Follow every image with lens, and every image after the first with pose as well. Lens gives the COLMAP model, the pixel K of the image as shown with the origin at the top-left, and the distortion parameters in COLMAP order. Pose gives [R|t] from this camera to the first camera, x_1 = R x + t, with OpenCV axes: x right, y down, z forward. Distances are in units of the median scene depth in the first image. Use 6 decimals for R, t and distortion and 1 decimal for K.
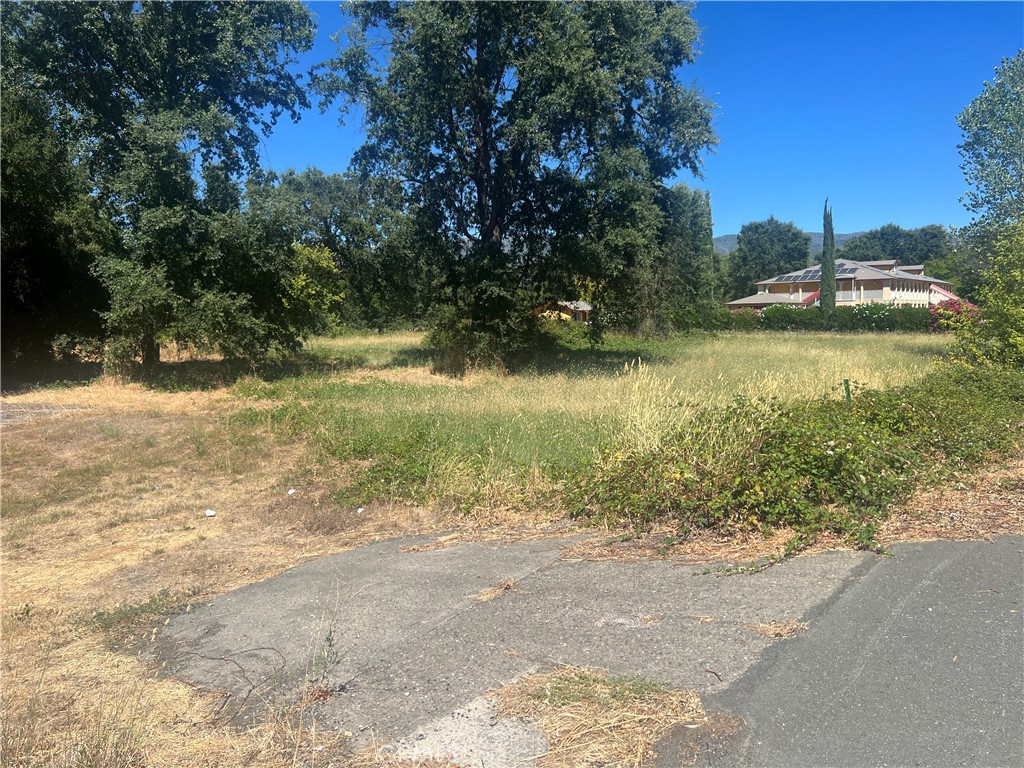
lens RADIAL K [[783.7, 0, 514.8], [0, 783.7, 387.6], [0, 0, 1]] dist [0.018730, -0.006528]
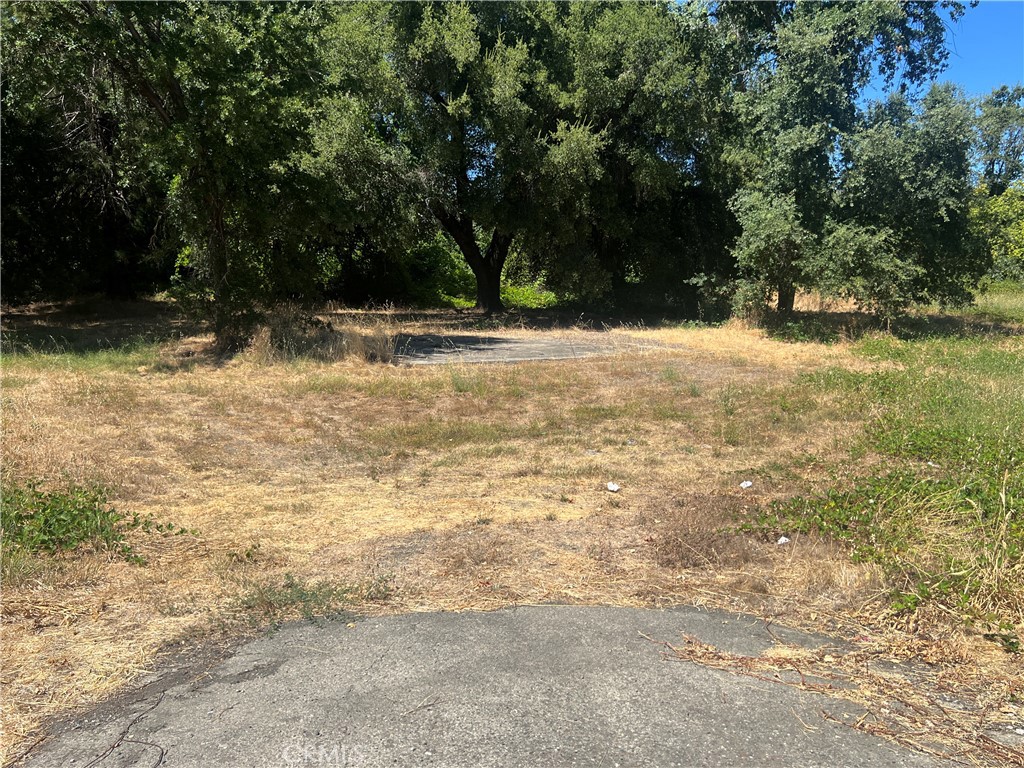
lens RADIAL K [[808.5, 0, 516.1], [0, 808.5, 390.8], [0, 0, 1]] dist [0.041766, -0.049339]
pose [[0.652729, 0.140498, -0.744450, 0.037849], [-0.098489, 0.990051, 0.100496, -0.000986], [0.751163, 0.007723, 0.660072, 0.127704]]
